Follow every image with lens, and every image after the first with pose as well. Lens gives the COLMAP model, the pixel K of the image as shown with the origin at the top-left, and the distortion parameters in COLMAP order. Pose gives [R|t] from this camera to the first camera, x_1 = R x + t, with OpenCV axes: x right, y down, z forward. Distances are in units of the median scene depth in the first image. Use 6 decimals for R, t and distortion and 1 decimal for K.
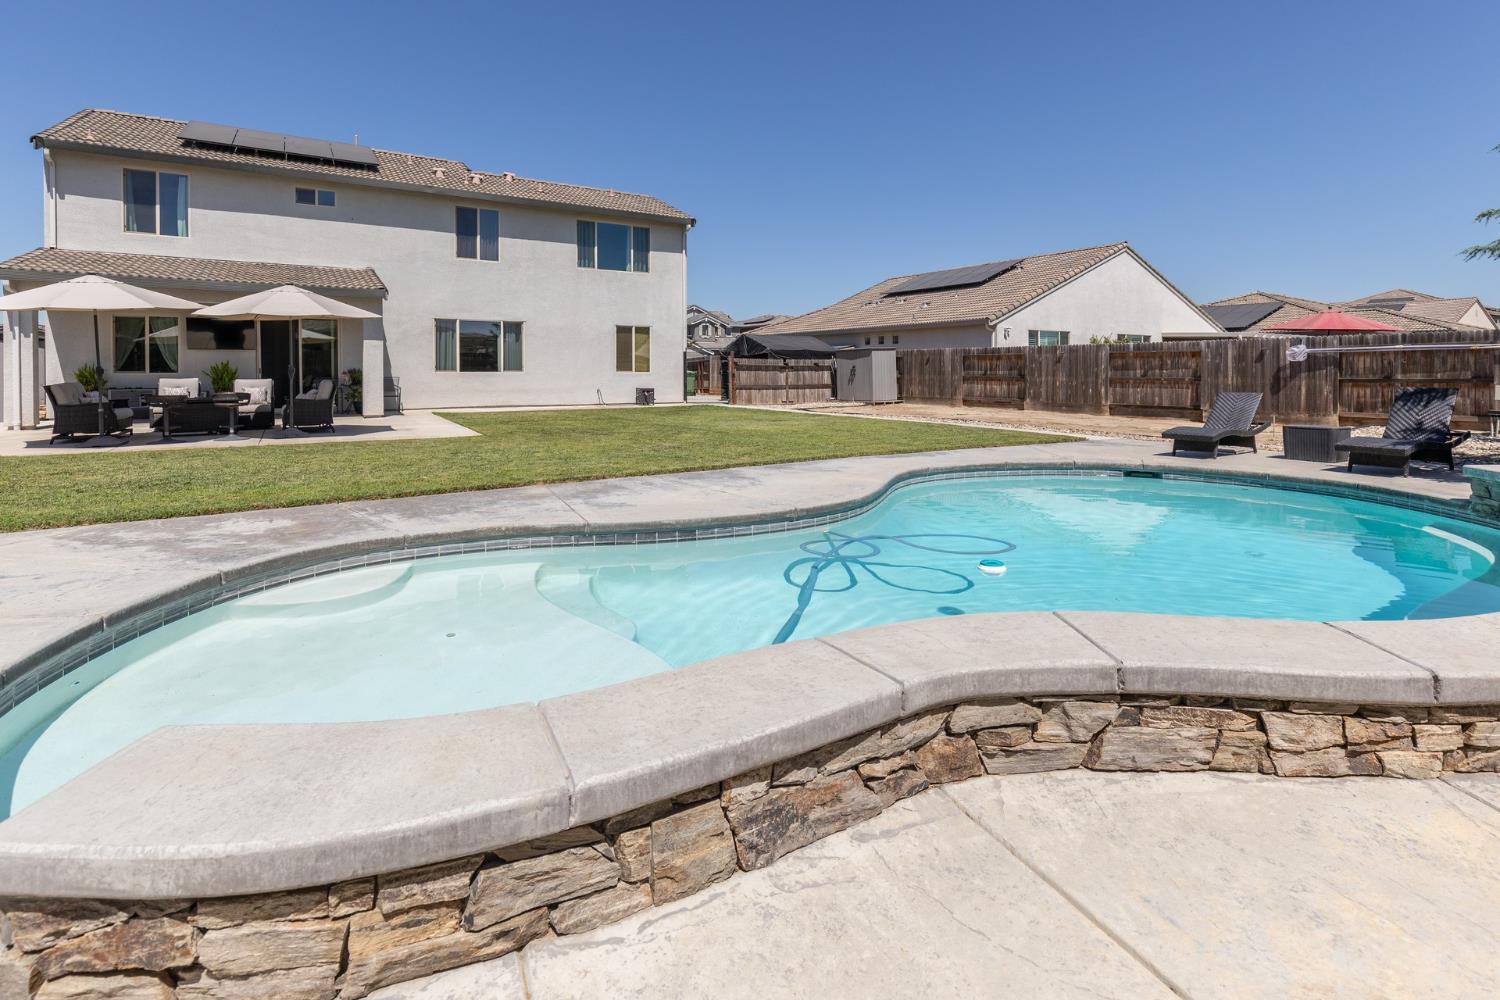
lens RADIAL K [[720.4, 0, 750.0], [0, 720.4, 500.0], [0, 0, 1]] dist [-0.000624, -0.000282]
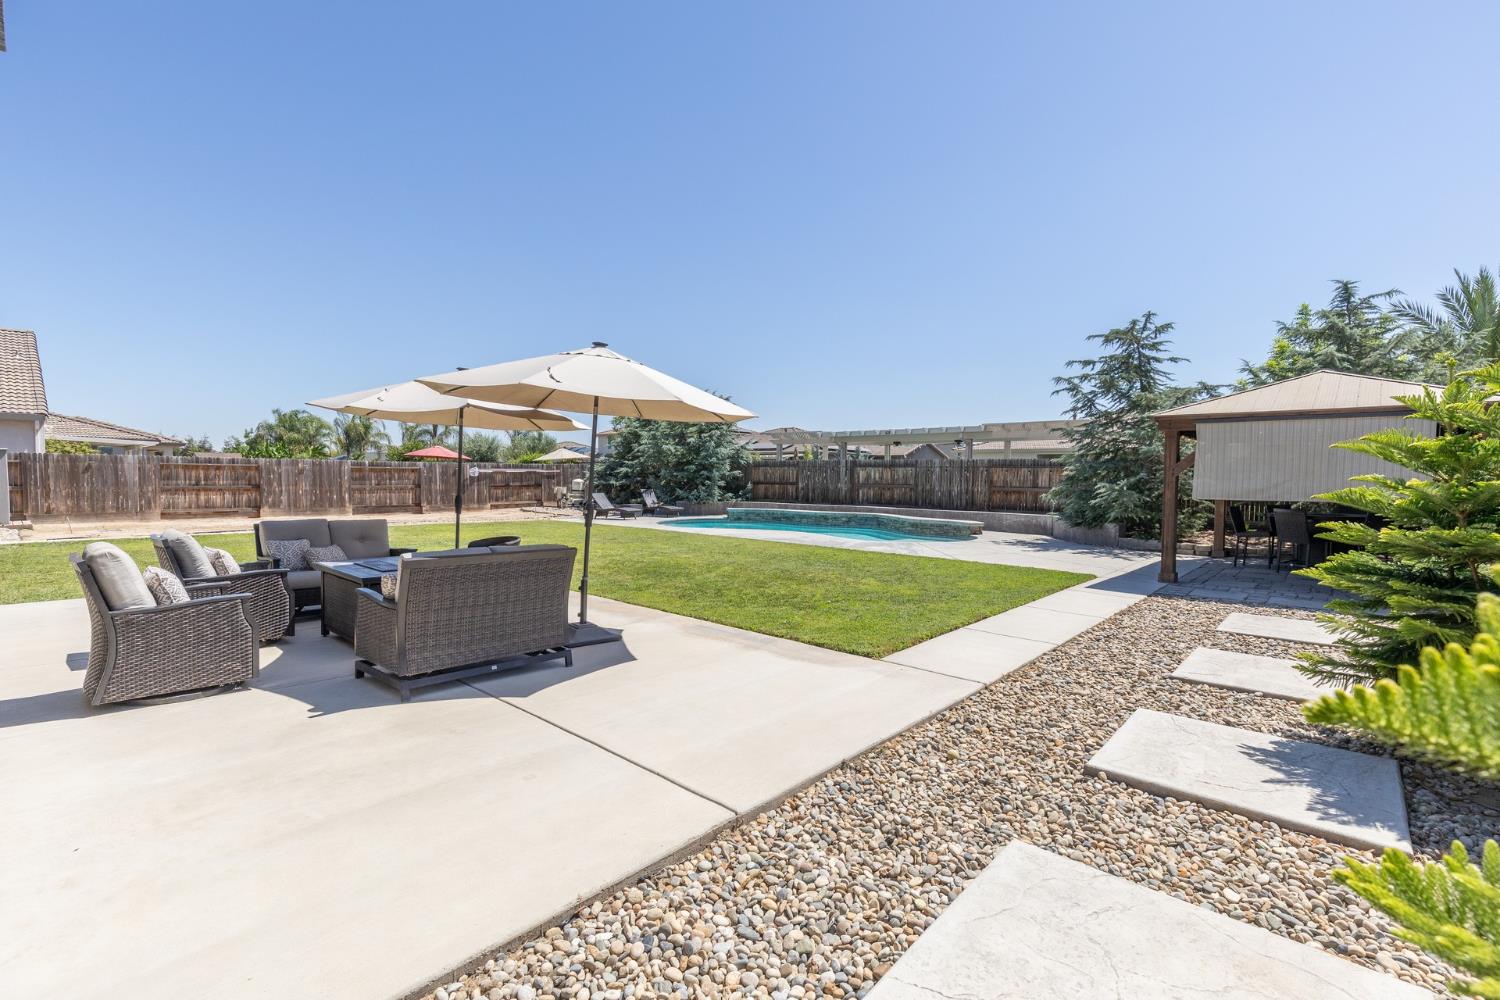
lens RADIAL K [[684.7, 0, 750.0], [0, 684.7, 500.0], [0, 0, 1]] dist [0.012892, 0.000028]
pose [[-0.267262, -0.039074, 0.962831, -0.814237], [0.157295, 0.984007, 0.083595, -0.125210], [-0.950699, 0.173790, -0.256842, 0.587722]]
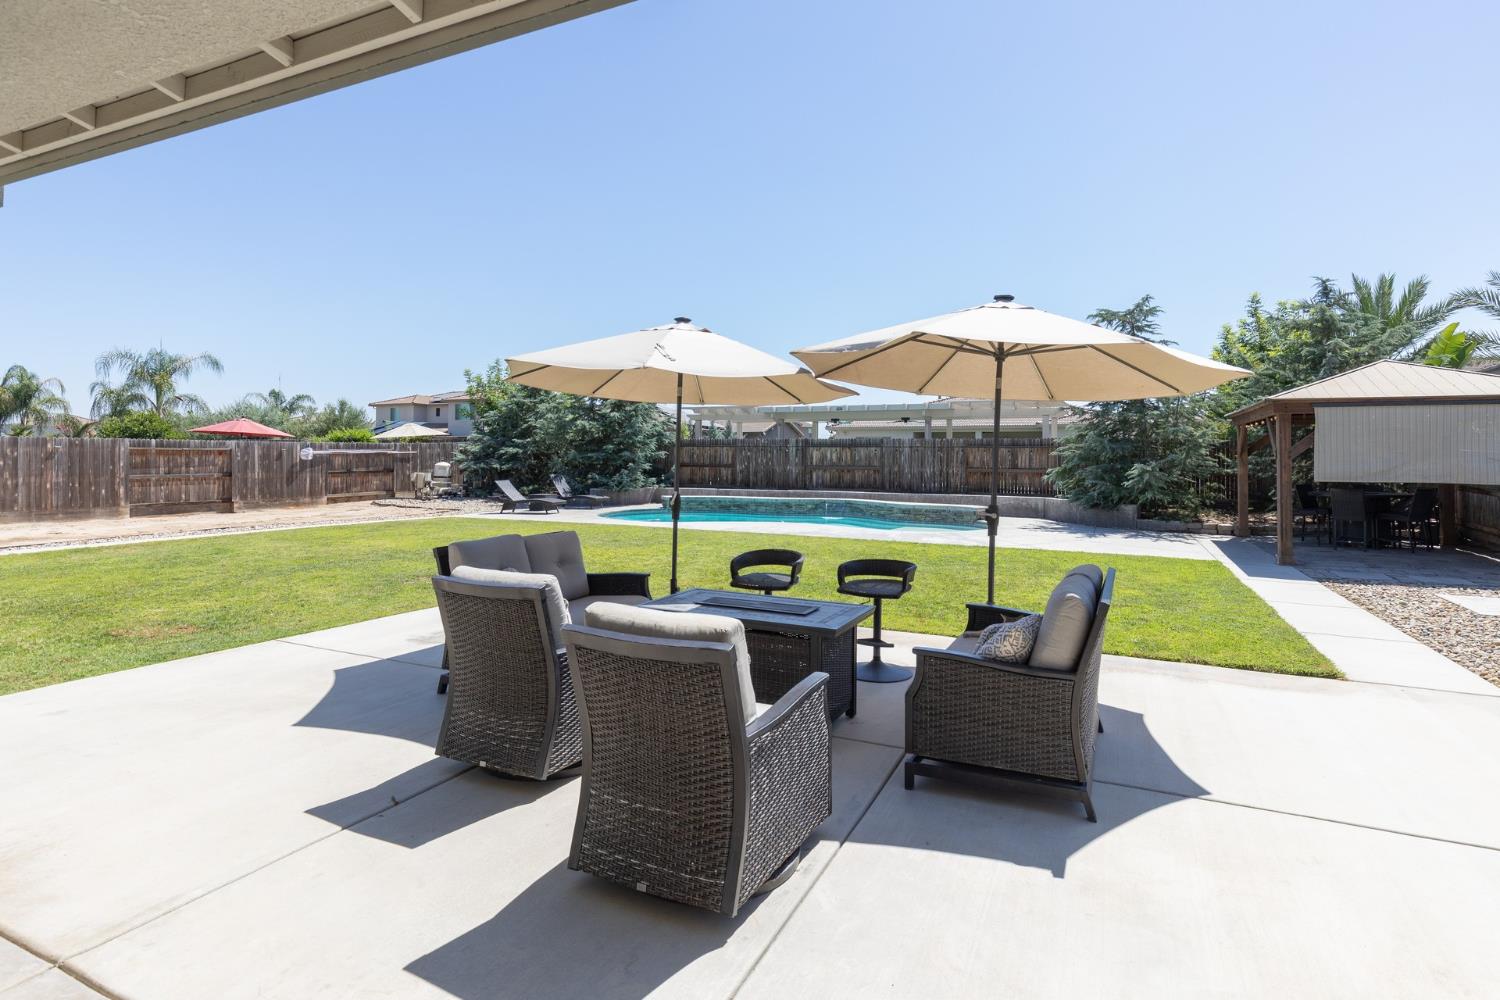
lens RADIAL K [[756.8, 0, 768.6], [0, 756.8, 454.3], [0, 0, 1]] dist [-0.002391, 0.000663]
pose [[-0.549235, -0.004005, 0.835658, -0.664541], [0.139074, 0.985605, 0.096129, -0.162097], [-0.824014, 0.169016, -0.540772, 0.779066]]
